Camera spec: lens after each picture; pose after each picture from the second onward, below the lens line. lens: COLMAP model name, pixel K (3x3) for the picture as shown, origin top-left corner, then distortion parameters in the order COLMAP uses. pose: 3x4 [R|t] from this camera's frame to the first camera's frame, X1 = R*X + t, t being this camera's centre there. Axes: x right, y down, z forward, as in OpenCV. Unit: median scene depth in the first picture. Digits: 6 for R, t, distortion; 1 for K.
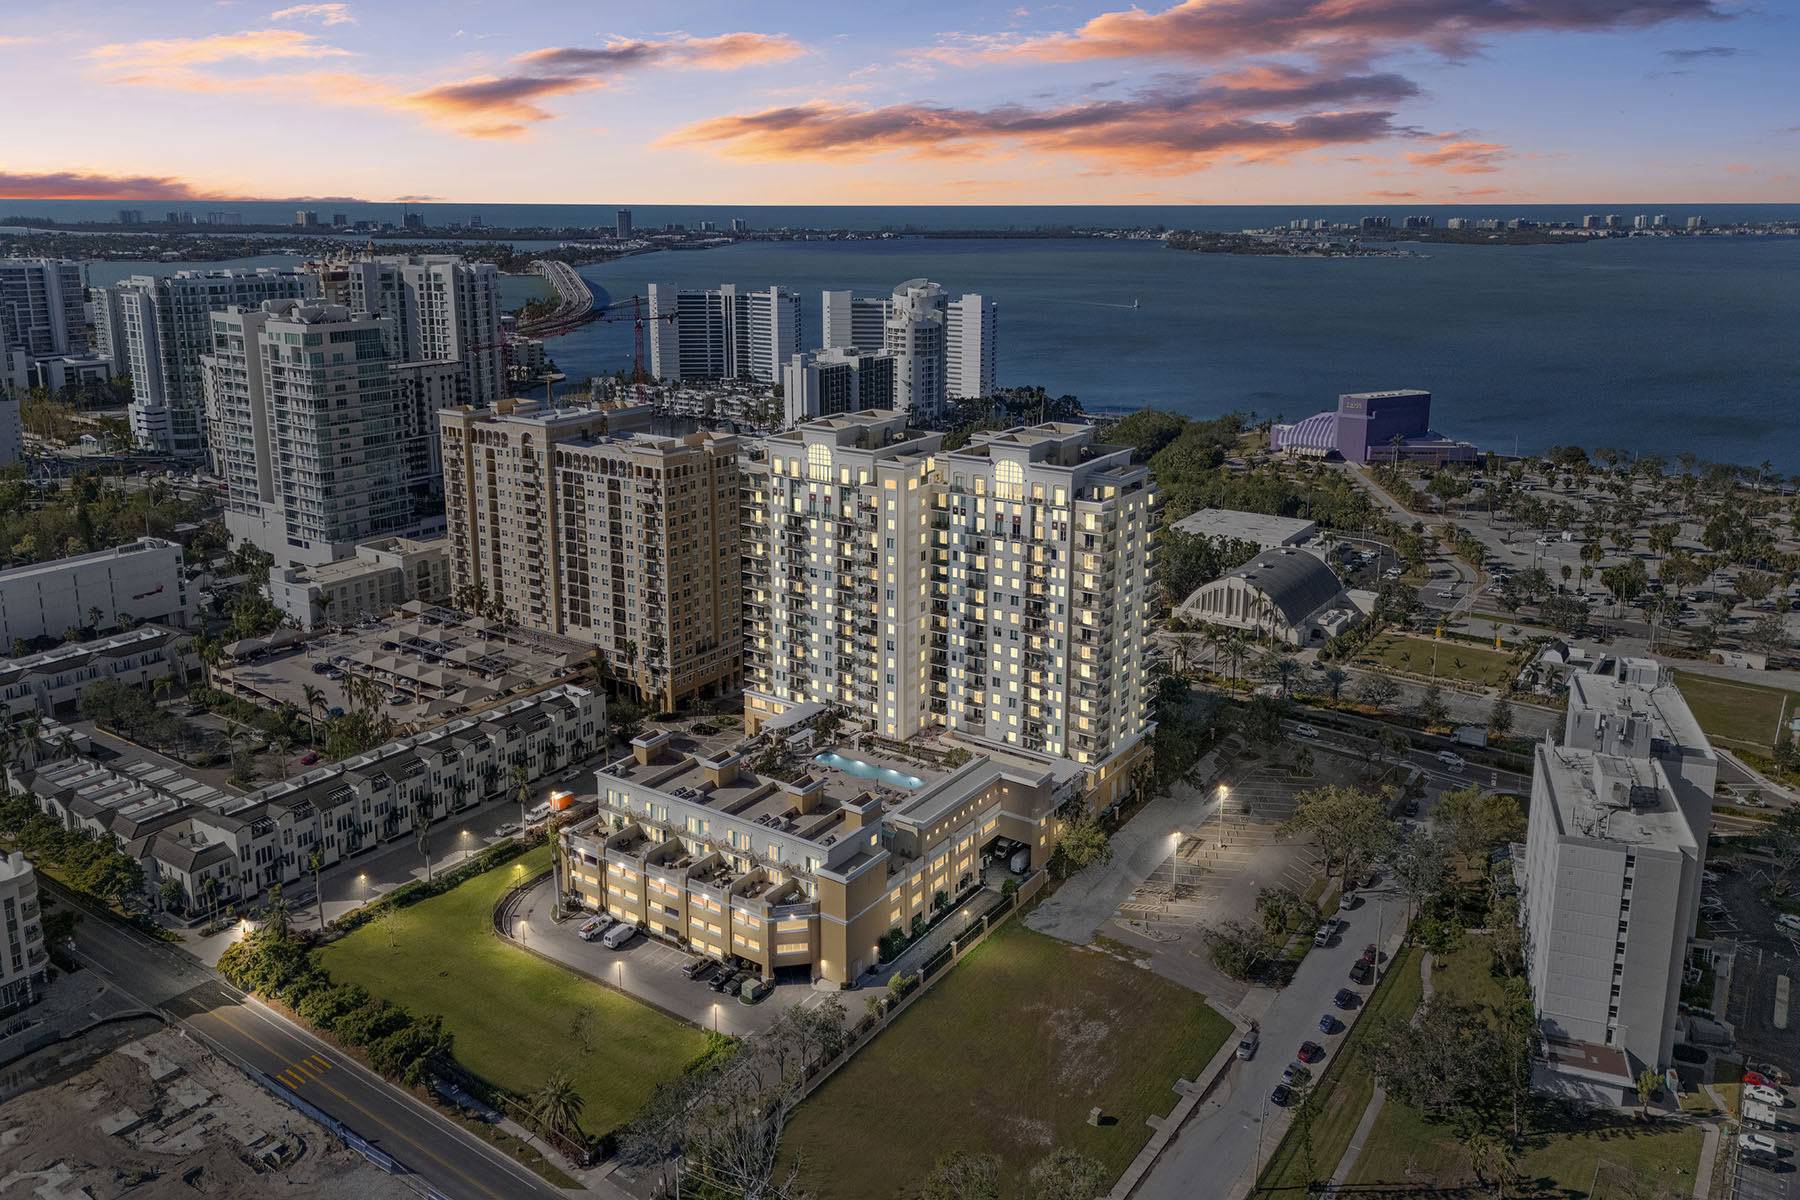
lens RADIAL K [[1326.6, 0, 900.0], [0, 1326.6, 600.0], [0, 0, 1]] dist [0.085710, -0.080709]
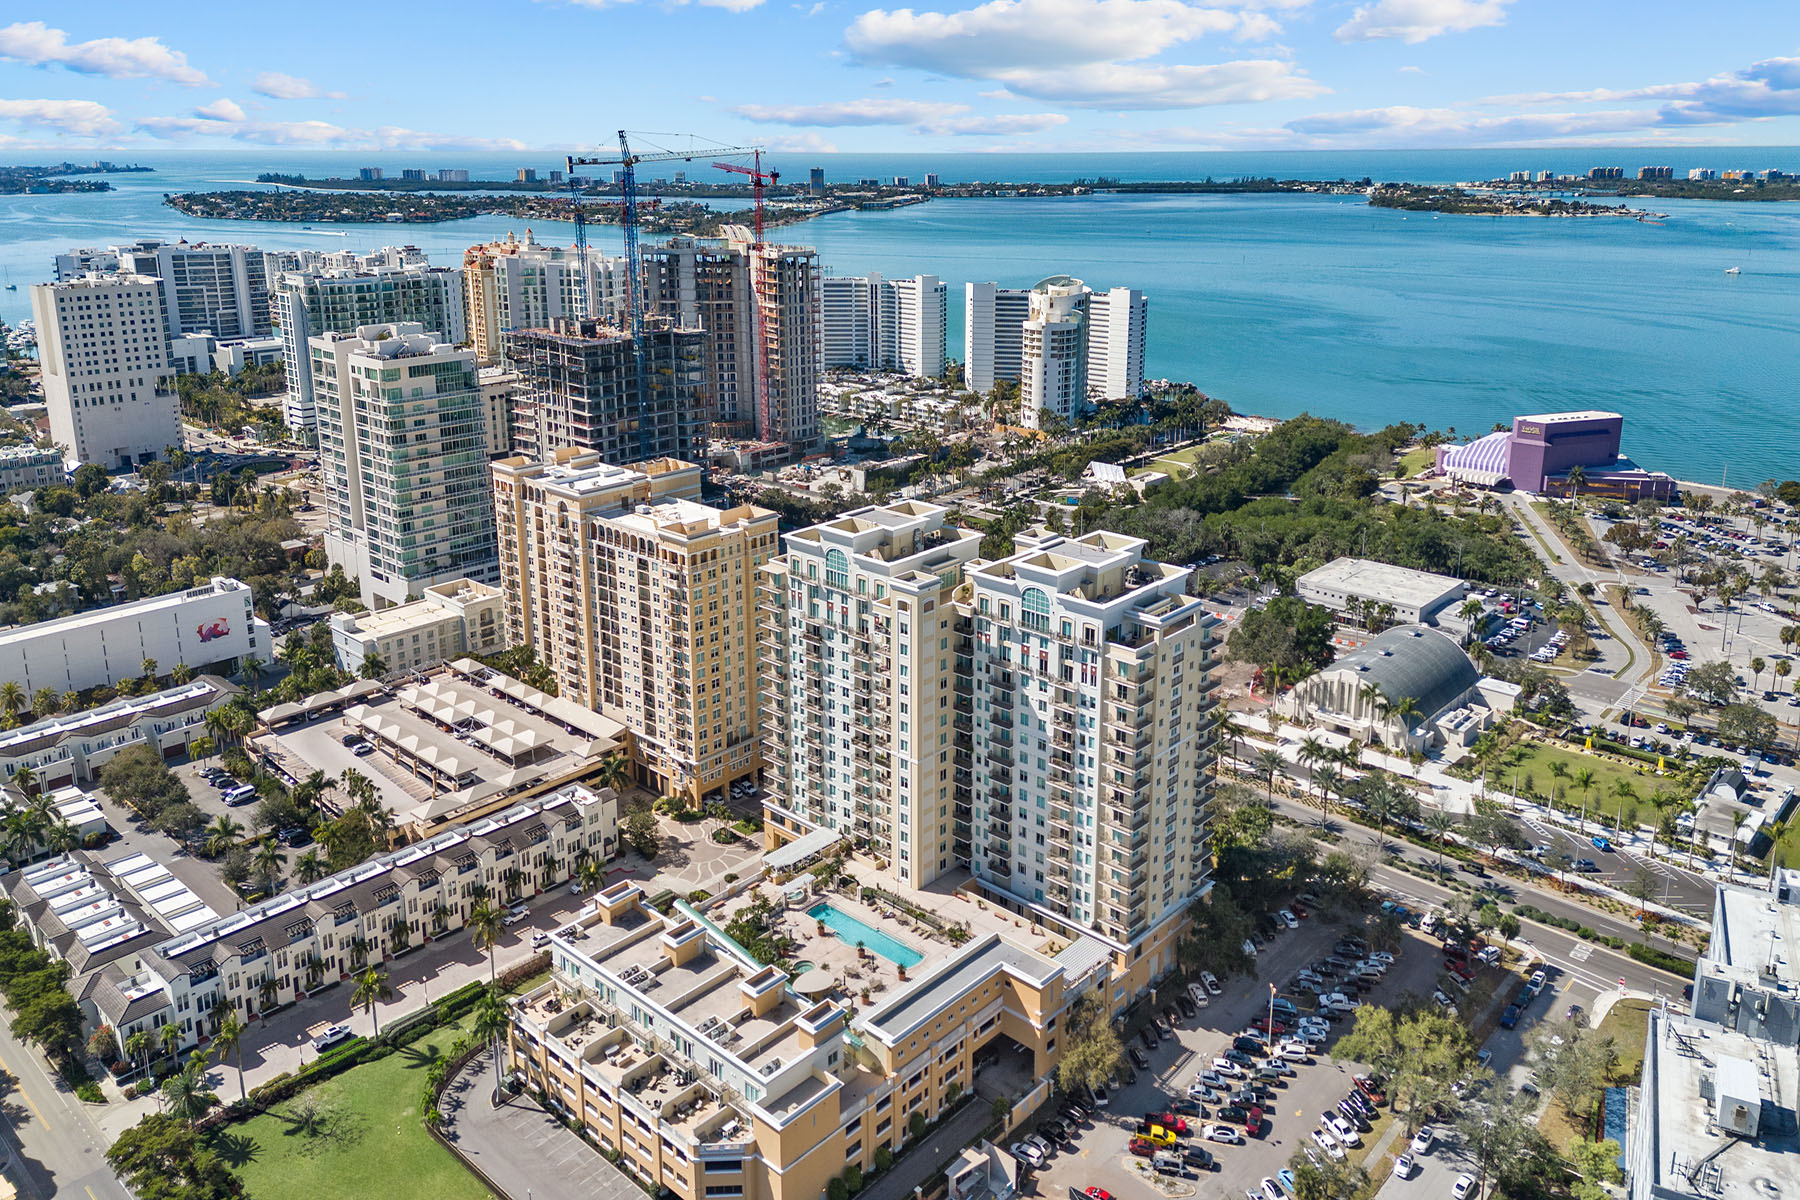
lens RADIAL K [[1326.6, 0, 900.0], [0, 1326.6, 600.0], [0, 0, 1]] dist [0.085710, -0.080709]
pose [[0.991291, 0.034736, -0.127027, 0.072443], [-0.031253, 0.999081, 0.029317, -0.083587], [0.127928, -0.025091, 0.991466, 0.089546]]
